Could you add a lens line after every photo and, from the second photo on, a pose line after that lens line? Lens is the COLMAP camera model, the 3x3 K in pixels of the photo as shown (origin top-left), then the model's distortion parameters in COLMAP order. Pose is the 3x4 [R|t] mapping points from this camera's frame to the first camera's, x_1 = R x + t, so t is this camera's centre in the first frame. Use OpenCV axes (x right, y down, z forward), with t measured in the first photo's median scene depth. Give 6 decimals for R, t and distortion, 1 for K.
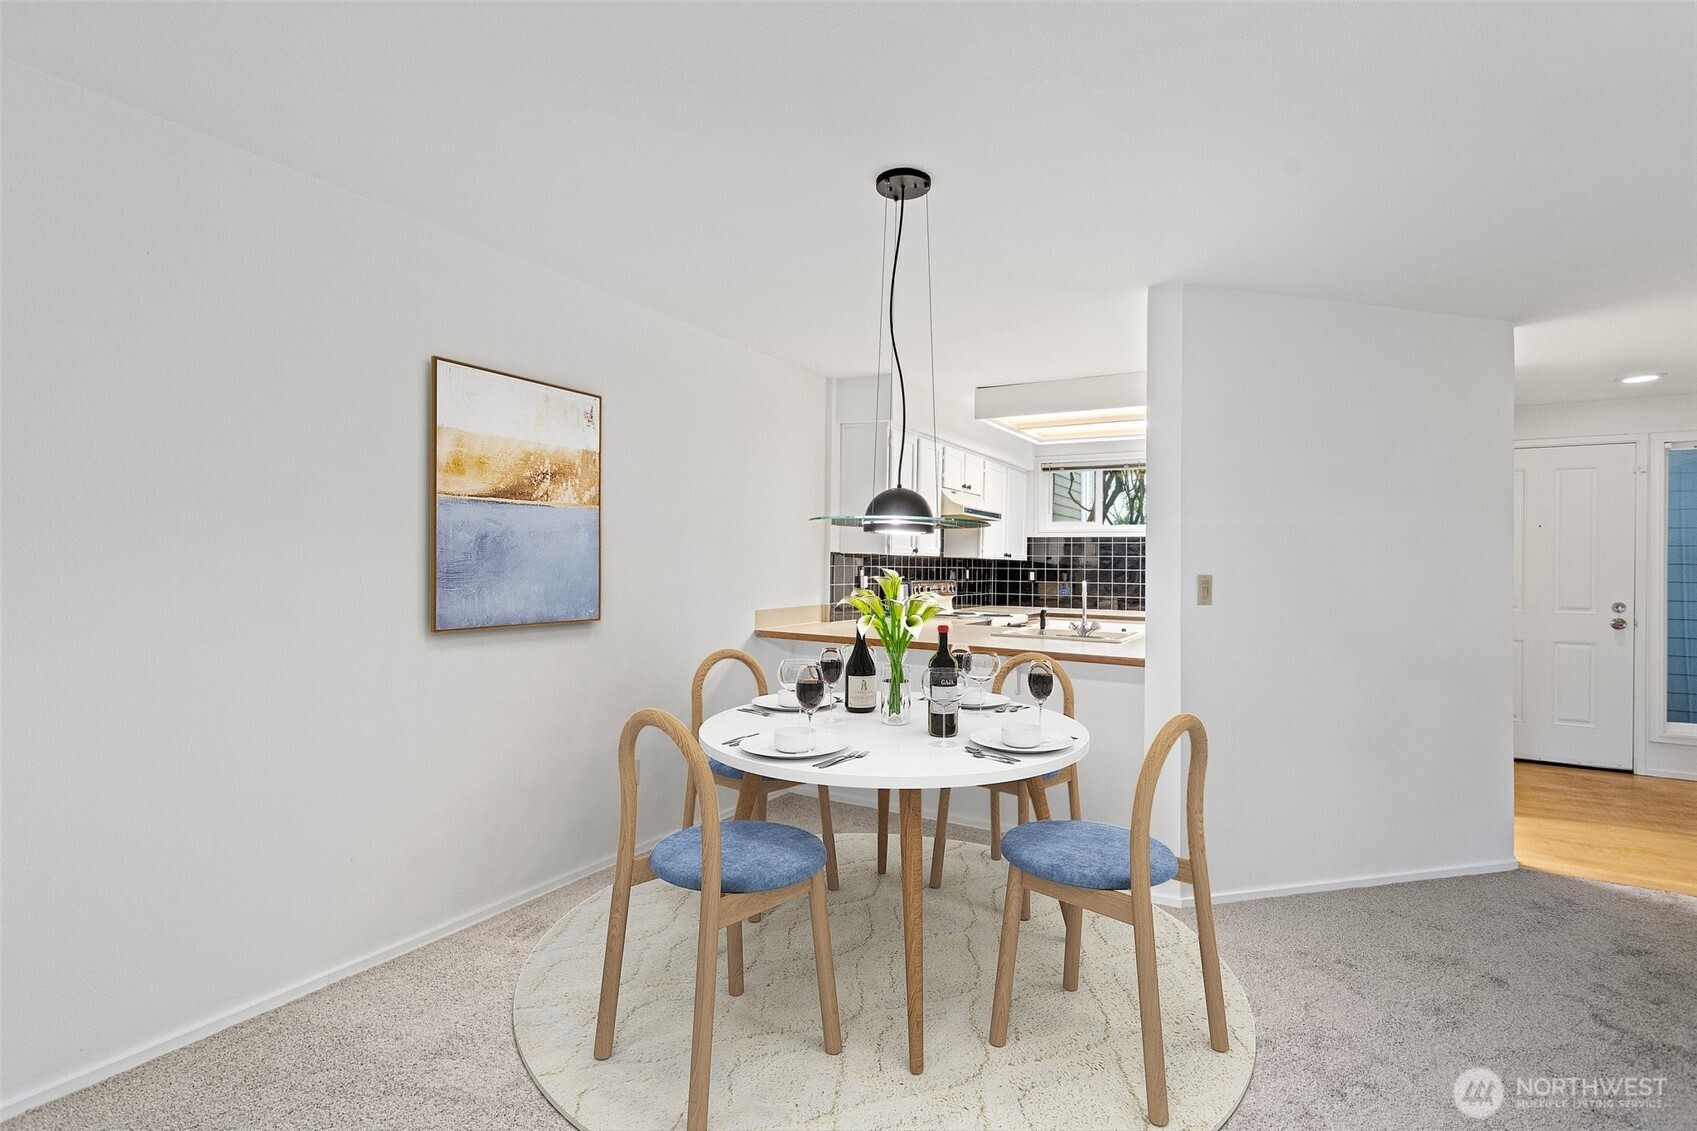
lens RADIAL K [[813.0, 0, 848.5], [0, 813.0, 565.5], [0, 0, 1]] dist [0.000371, 0.000022]
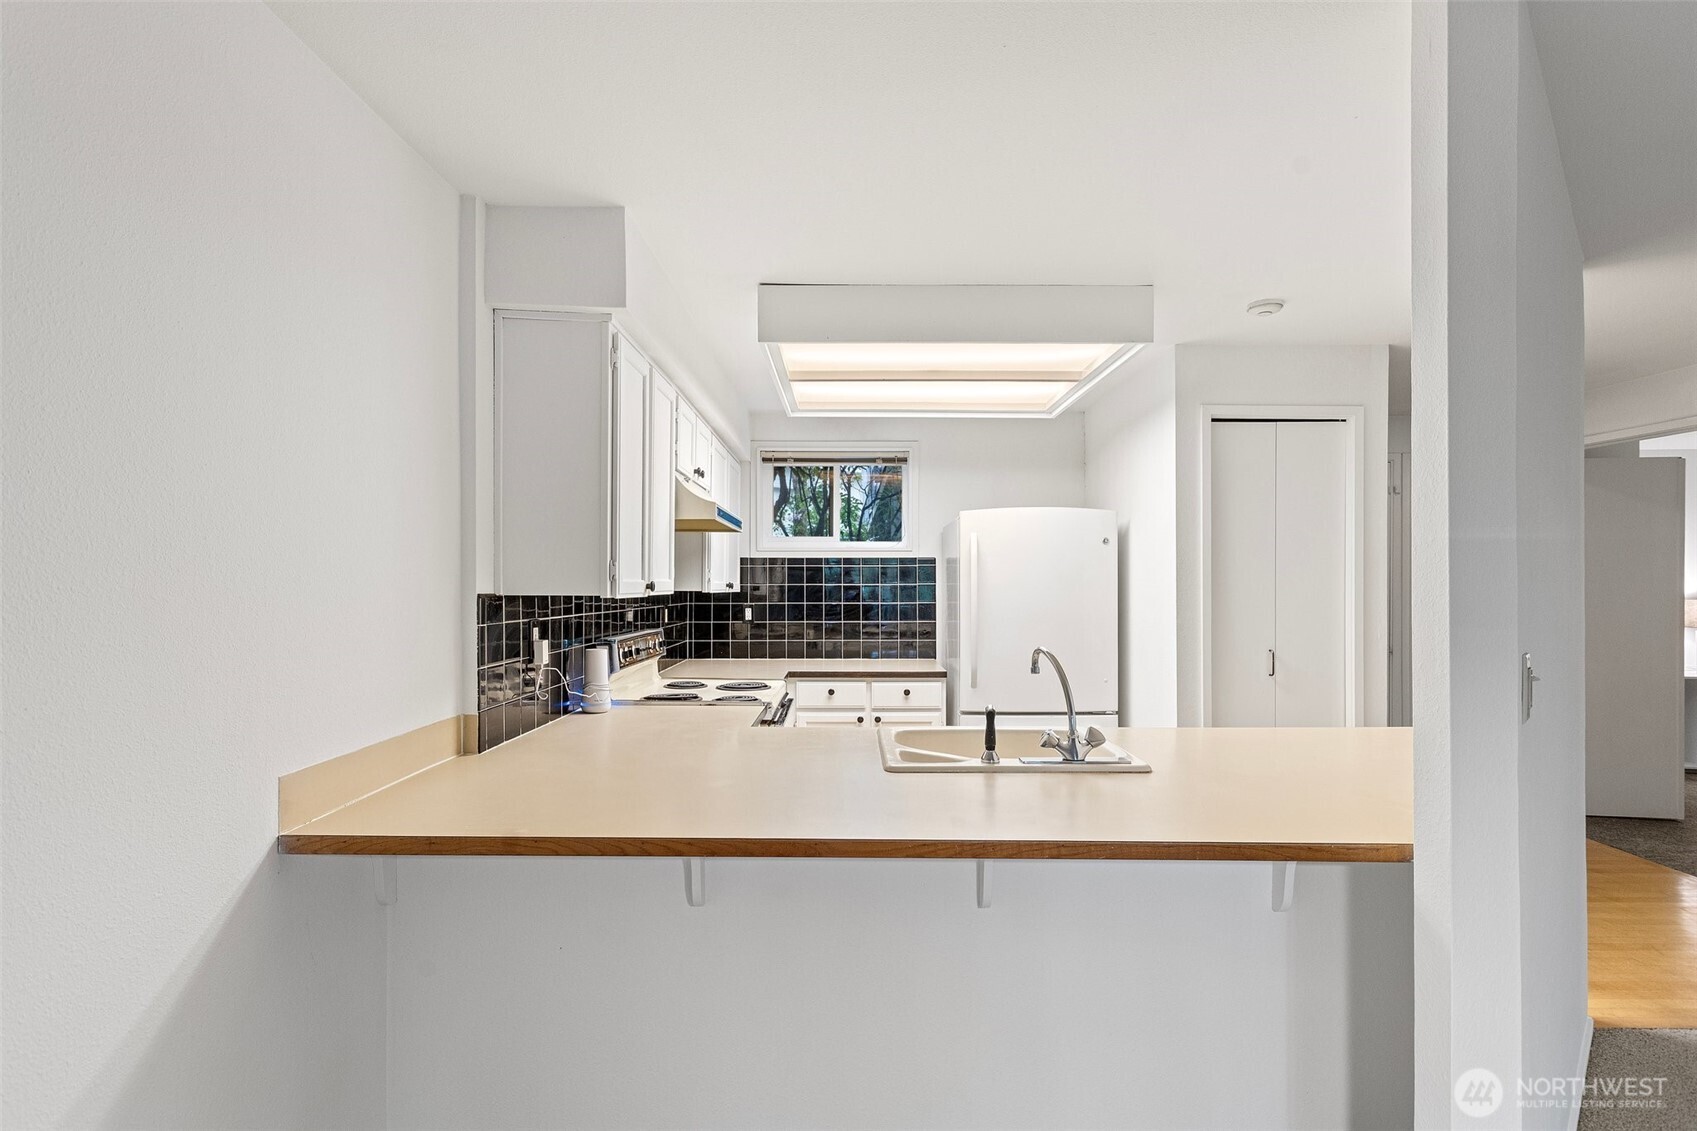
lens RADIAL K [[794.8, 0, 848.8], [0, 794.8, 580.9], [0, 0, 1]] dist [-0.001324, -0.000238]
pose [[0.851629, -0.012628, 0.523993, -0.059101], [0.013971, 0.999901, 0.001390, -0.016118], [-0.523959, 0.006137, 0.851721, 0.412606]]
